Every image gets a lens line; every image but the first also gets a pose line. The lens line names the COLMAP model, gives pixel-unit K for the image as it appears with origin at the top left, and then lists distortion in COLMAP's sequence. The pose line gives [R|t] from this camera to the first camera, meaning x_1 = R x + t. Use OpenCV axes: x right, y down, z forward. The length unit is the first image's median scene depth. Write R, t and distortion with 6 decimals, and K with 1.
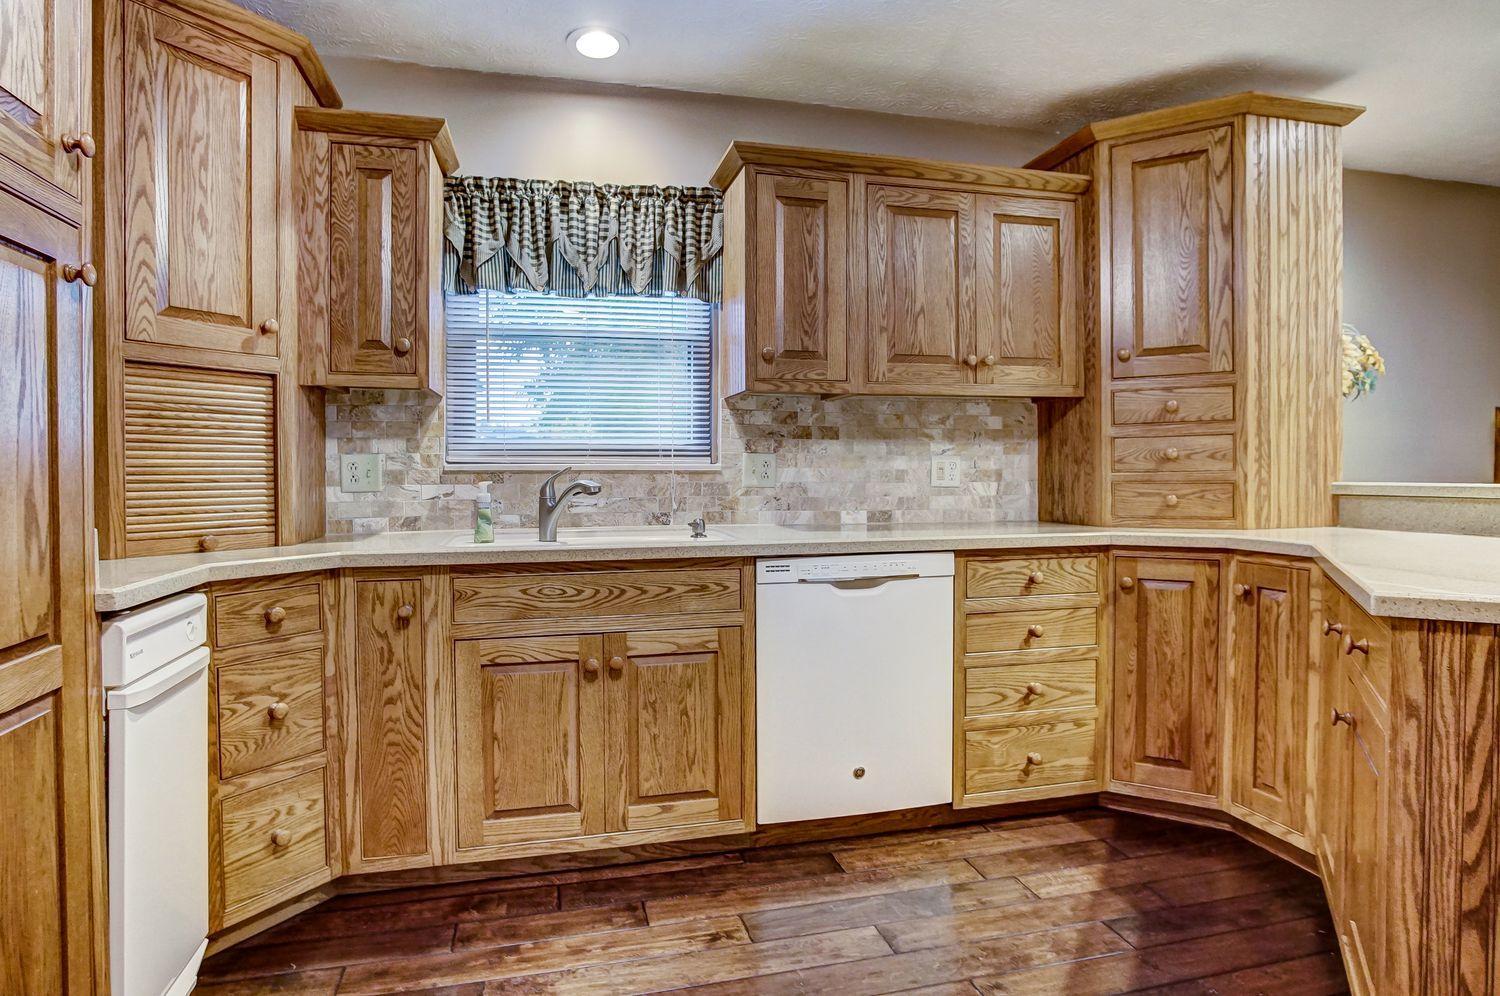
lens RADIAL K [[821.6, 0, 745.4], [0, 821.6, 496.4], [0, 0, 1]] dist [-0.032717, 0.008035]
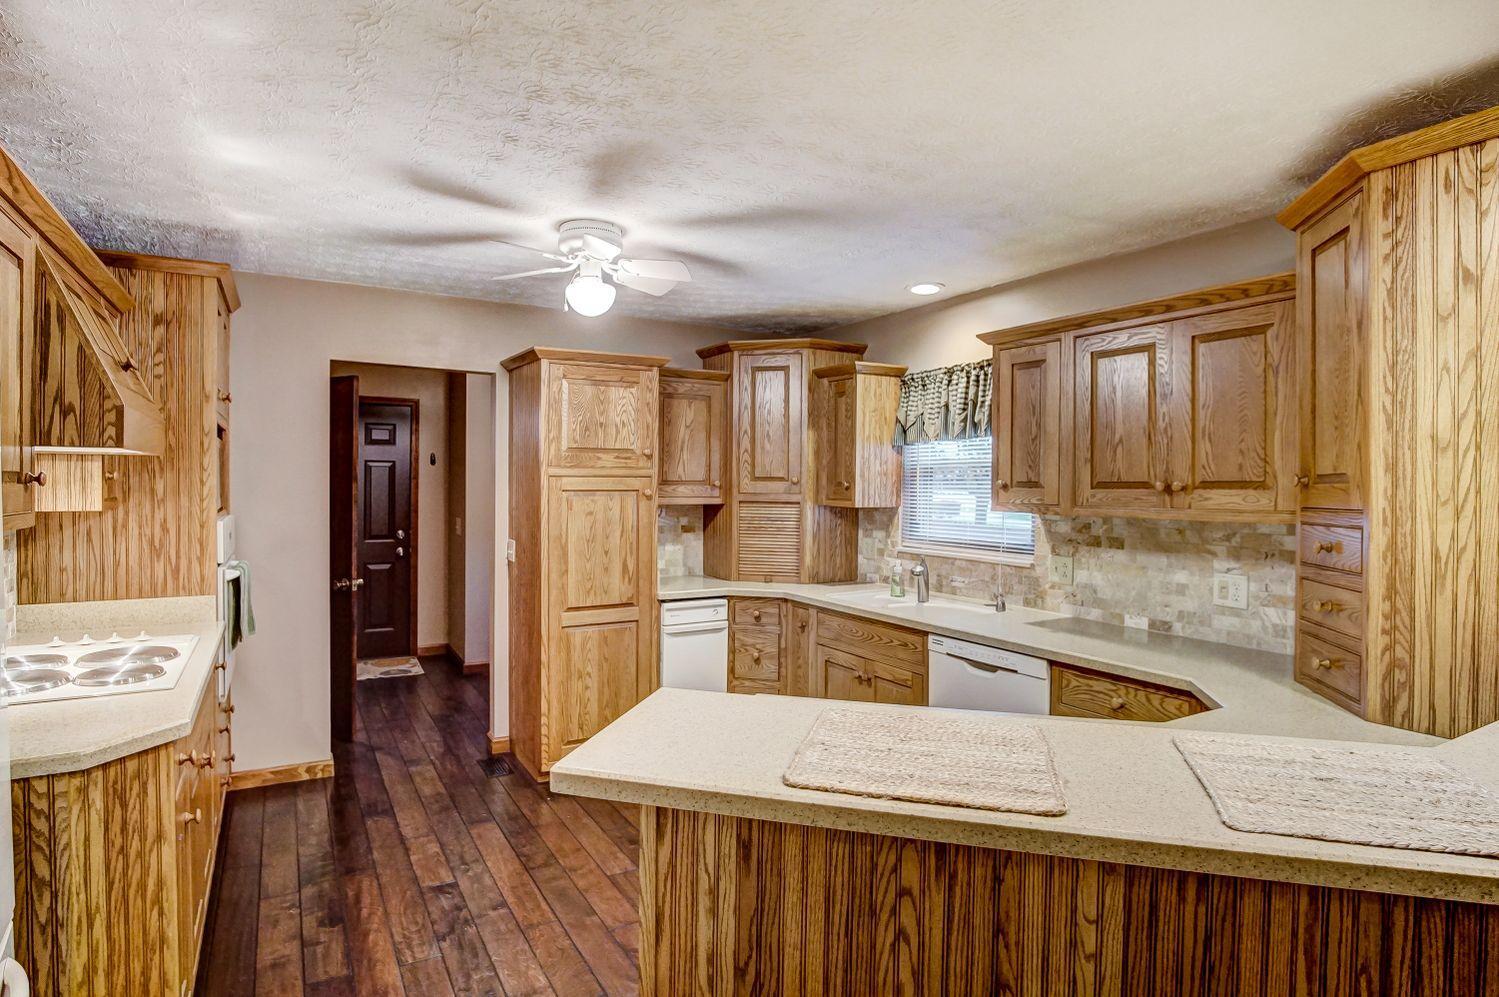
lens RADIAL K [[821.1, 0, 738.2], [0, 821.1, 499.1], [0, 0, 1]] dist [-0.032717, 0.008035]
pose [[0.268350, 0.026331, -0.962962, 1.198688], [-0.036811, 0.999177, 0.017063, -0.159077], [0.962618, 0.030868, 0.269098, 0.233197]]
